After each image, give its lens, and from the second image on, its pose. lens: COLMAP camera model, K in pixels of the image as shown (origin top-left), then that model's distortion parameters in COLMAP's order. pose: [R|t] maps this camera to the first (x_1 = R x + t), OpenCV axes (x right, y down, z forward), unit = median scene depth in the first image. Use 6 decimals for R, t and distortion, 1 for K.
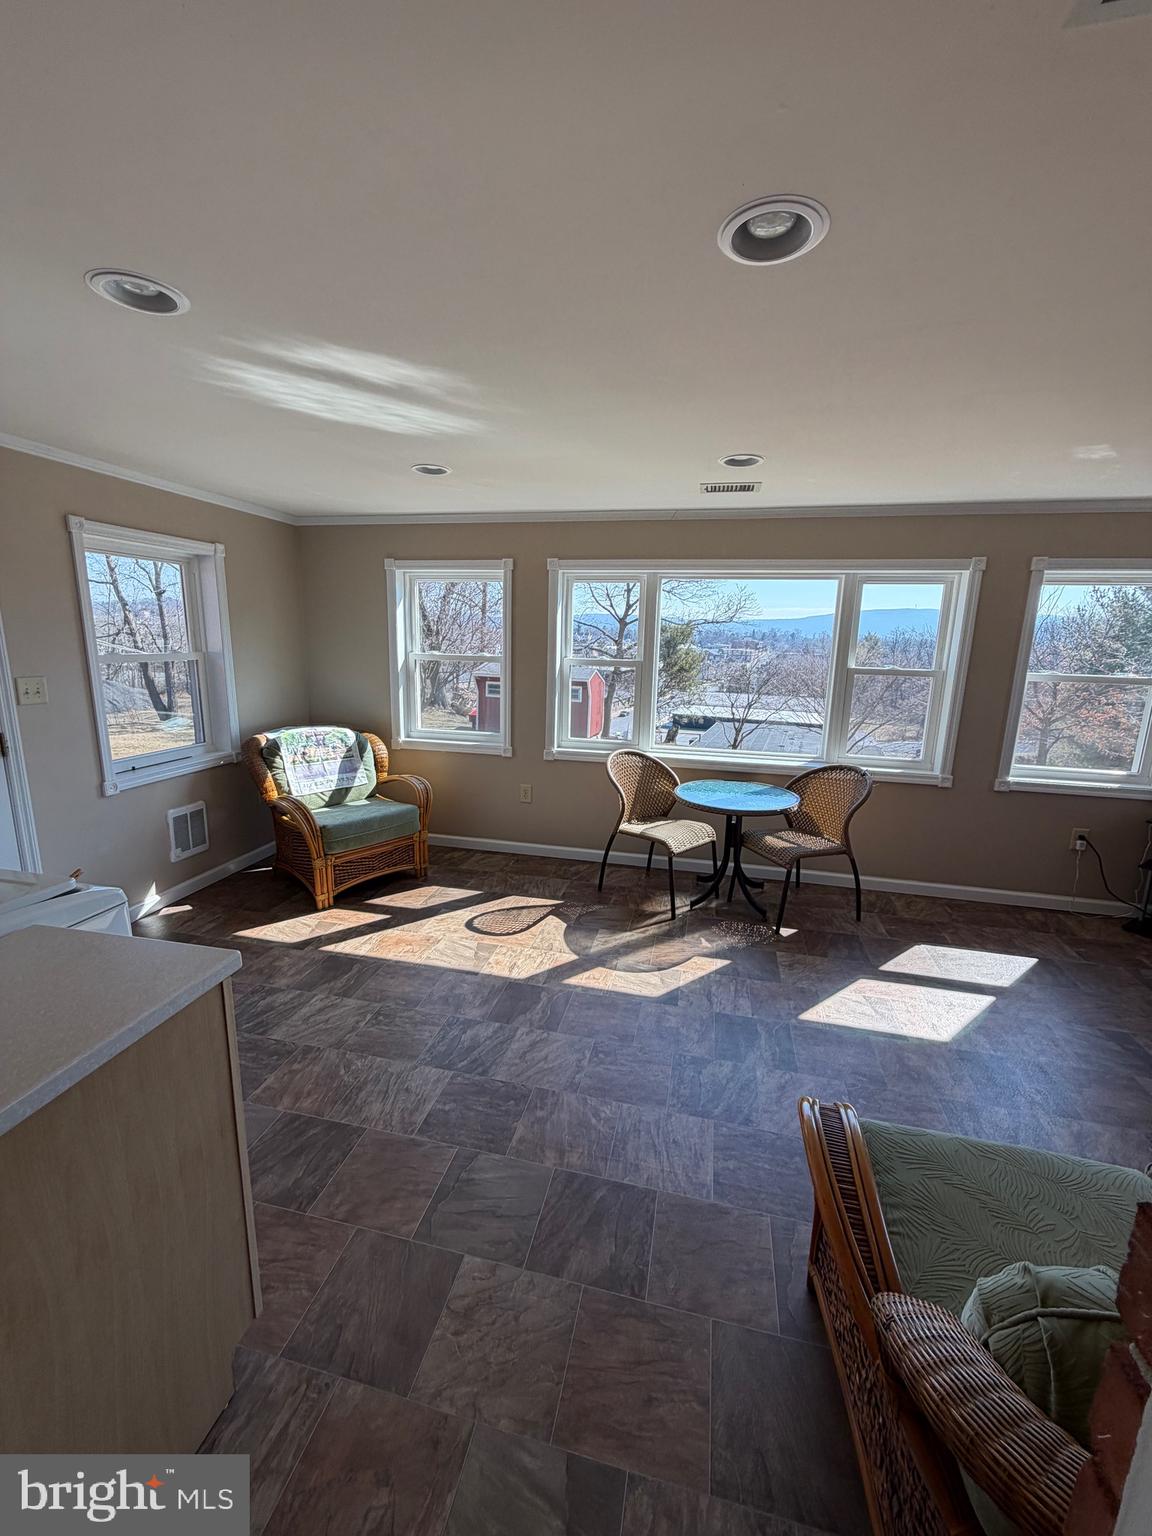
lens RADIAL K [[611.8, 0, 577.8], [0, 611.8, 759.5], [0, 0, 1]] dist [0.000894, 0.000505]
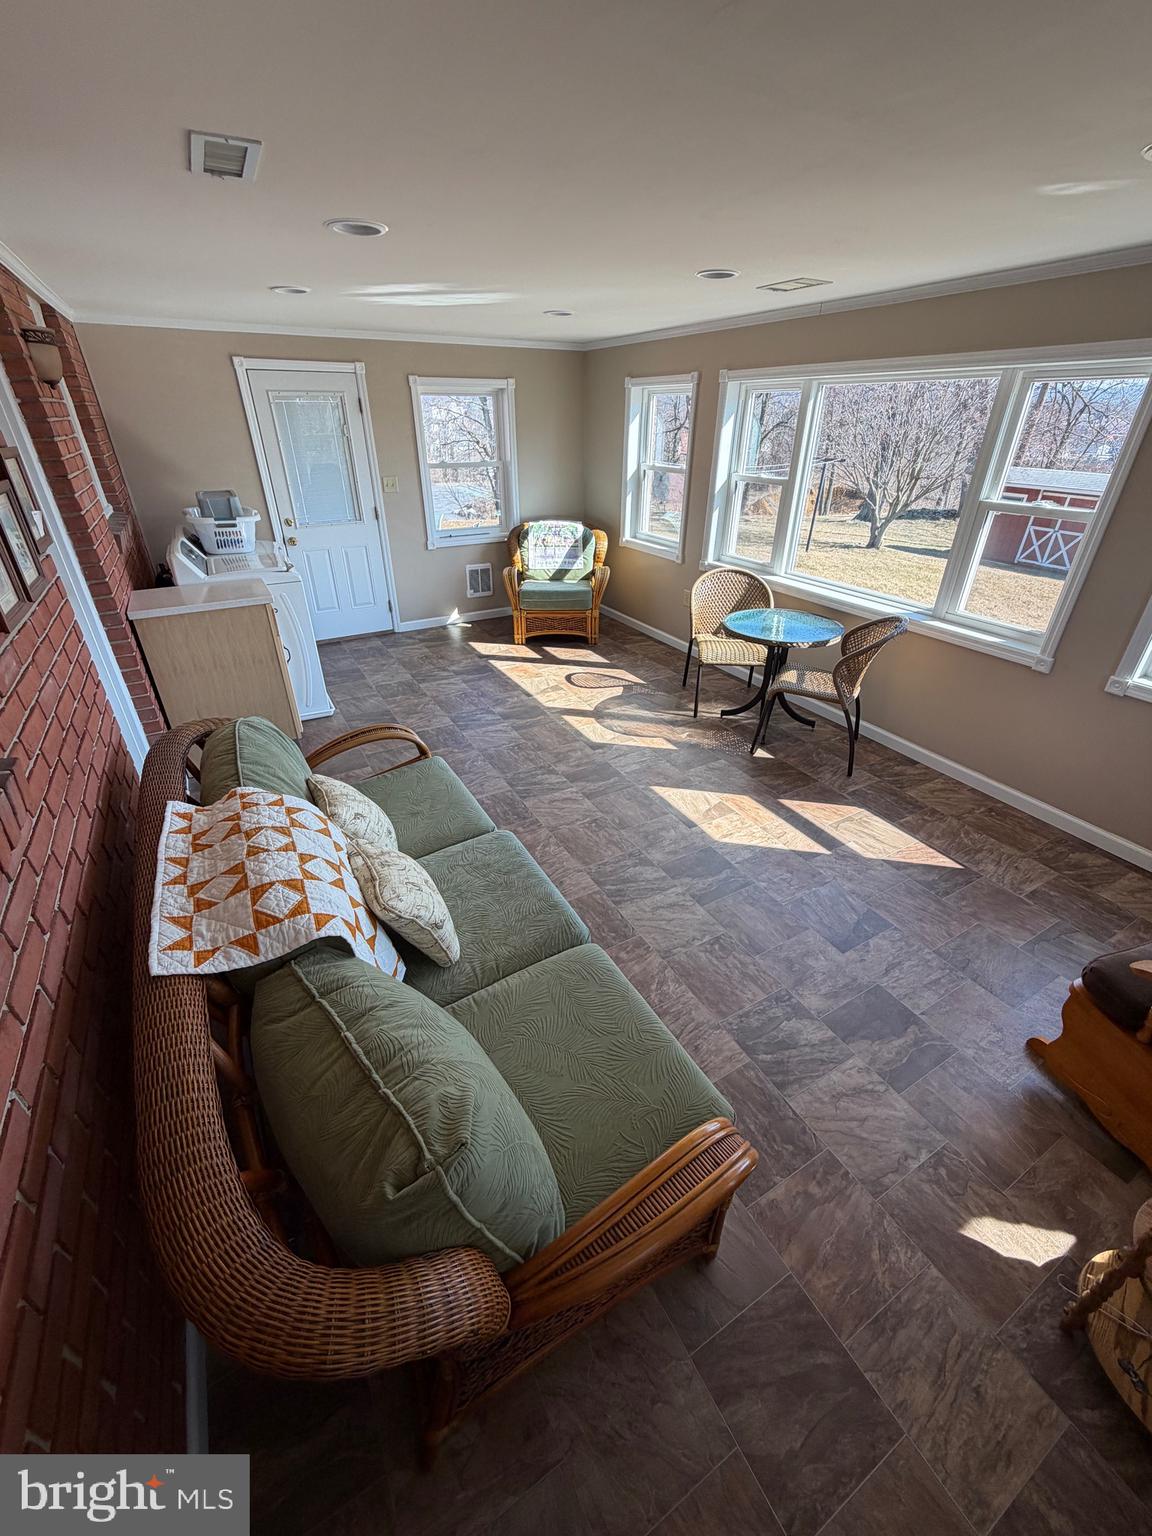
lens RADIAL K [[611.8, 0, 577.8], [0, 611.8, 759.5], [0, 0, 1]] dist [0.000894, 0.000505]
pose [[0.673731, 0.343396, -0.654343, 0.852563], [-0.134919, 0.927750, 0.347962, -0.048926], [0.726556, -0.146149, 0.671385, 0.021301]]
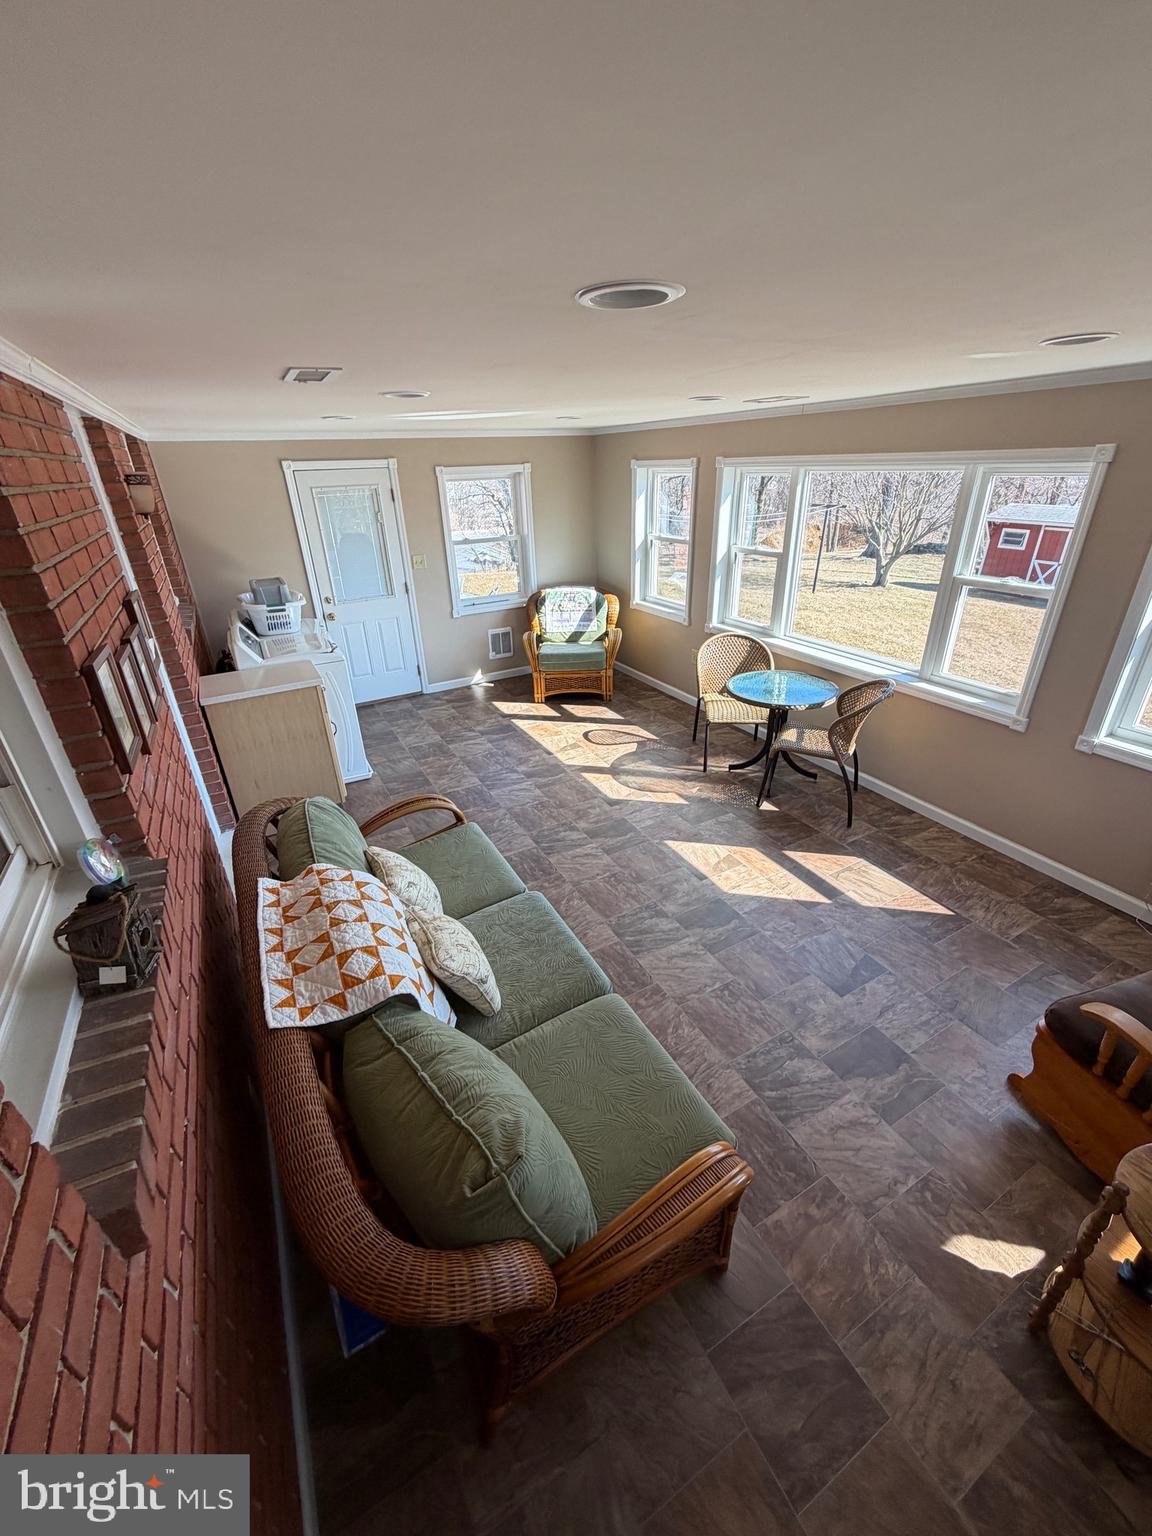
lens RADIAL K [[611.8, 0, 577.8], [0, 611.8, 759.5], [0, 0, 1]] dist [0.000894, 0.000505]
pose [[0.661940, 0.288641, -0.691753, 0.903668], [-0.103646, 0.949264, 0.296910, -0.122045], [0.742356, -0.124839, 0.658272, -0.040866]]
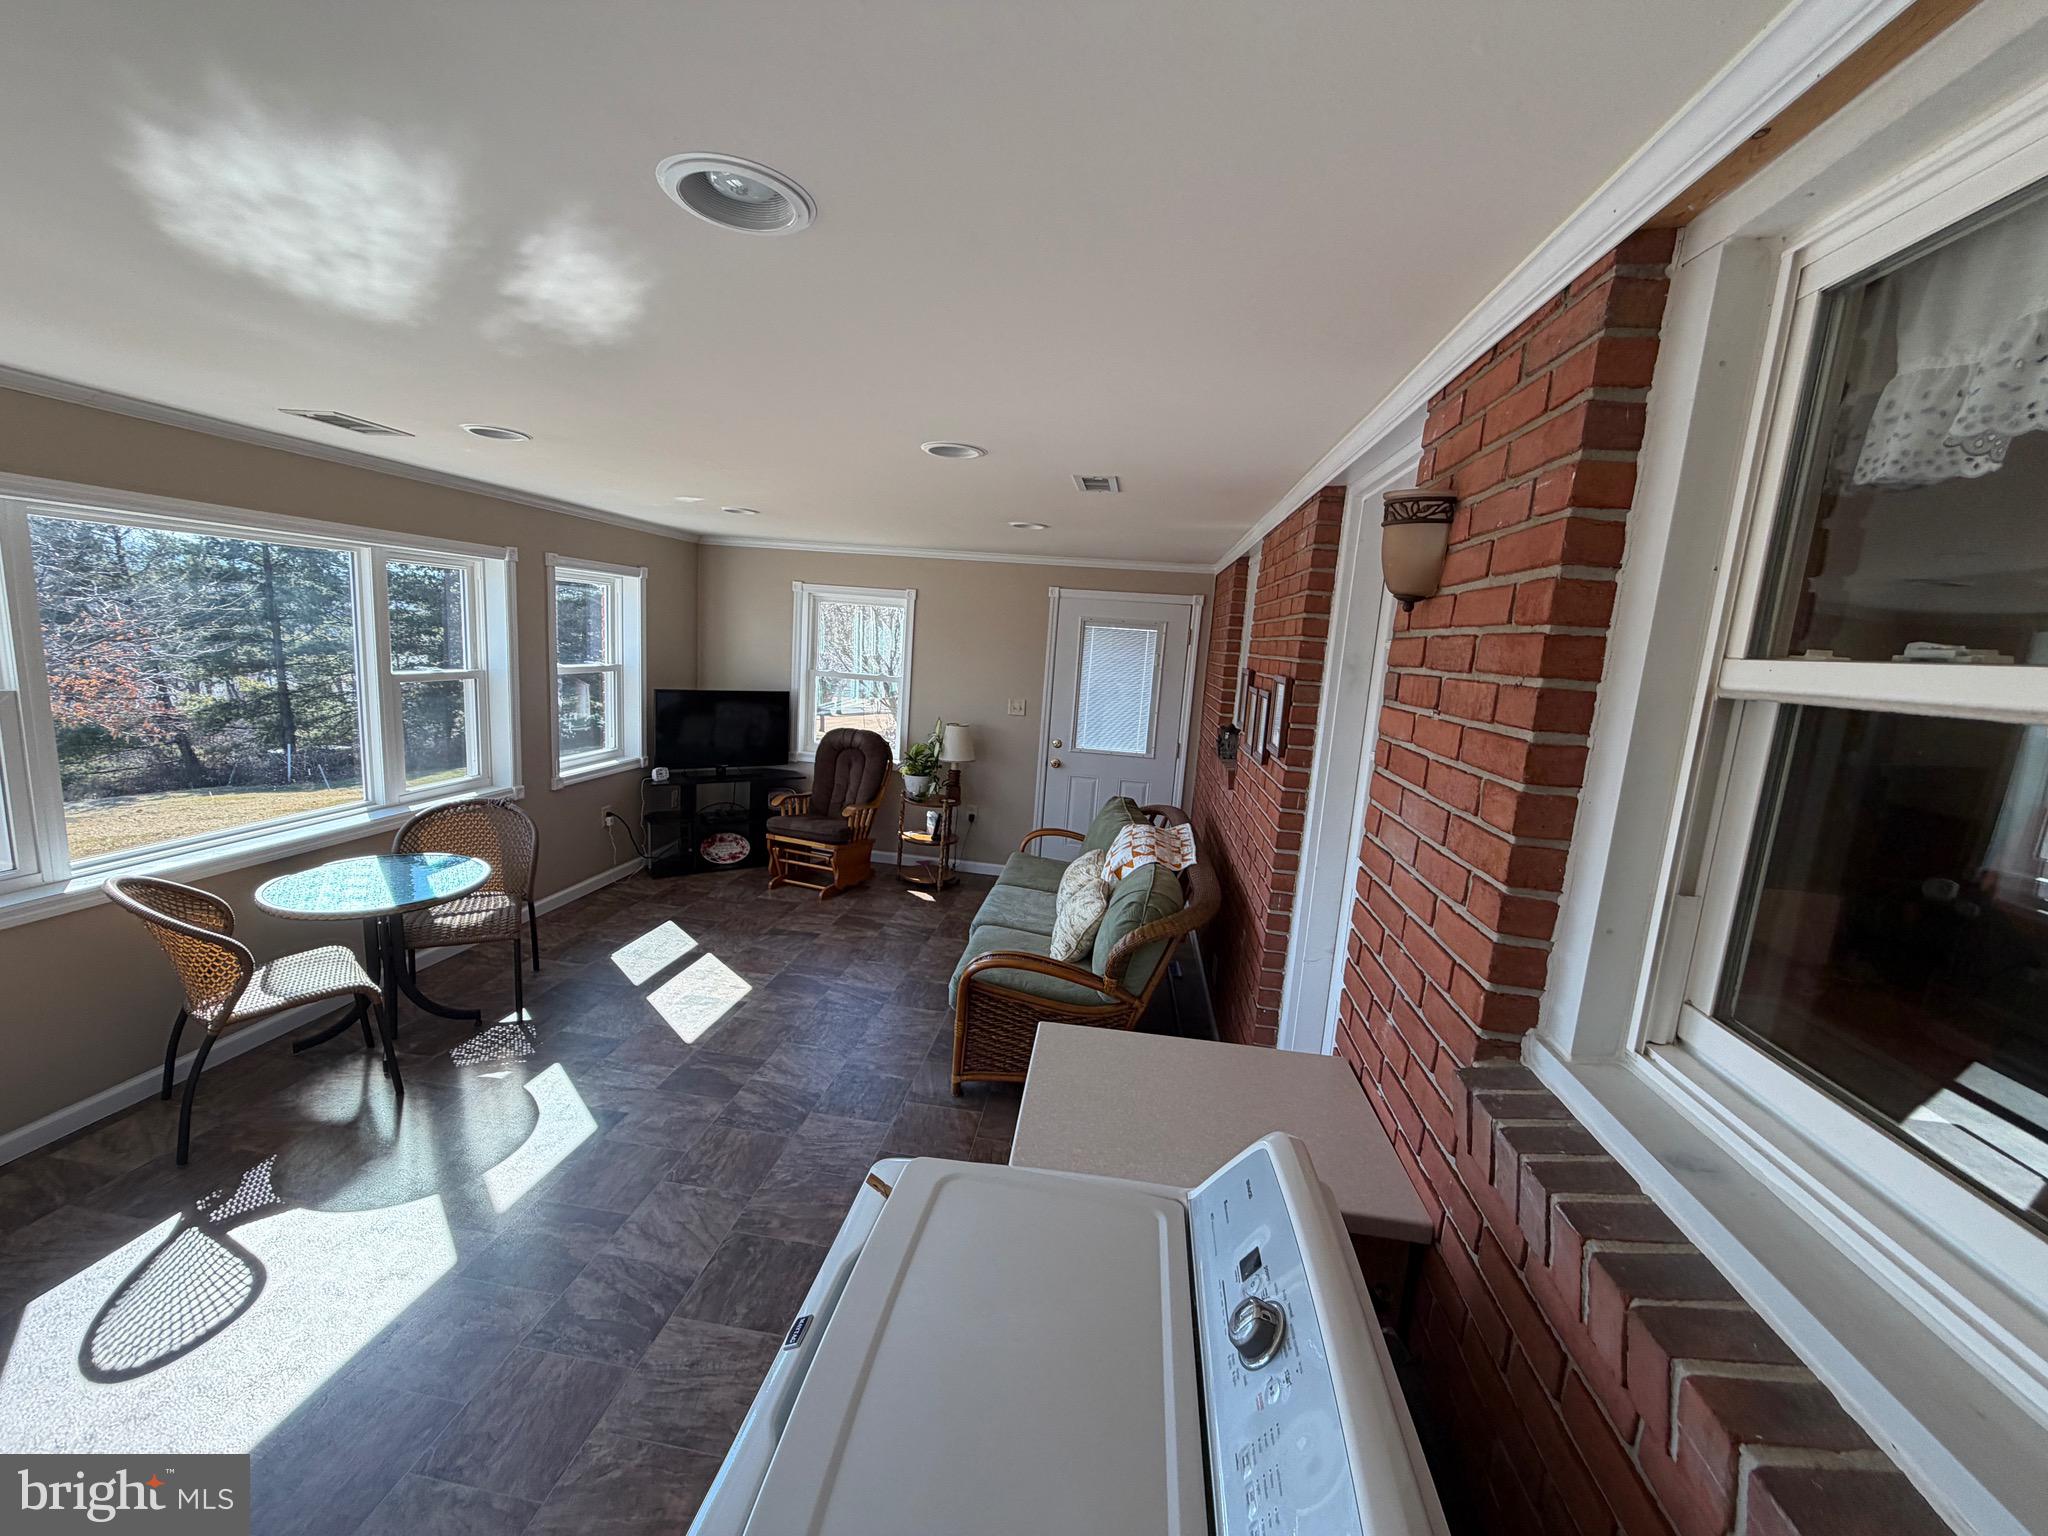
lens RADIAL K [[815.8, 0, 1016.2], [0, 815.8, 767.5], [0, 0, 1]] dist [0.000894, 0.000505]
pose [[-0.077398, -0.190378, 0.978655, -0.693680], [0.132014, 0.970999, 0.199330, -0.159722], [-0.988222, 0.144624, -0.050020, 0.376232]]
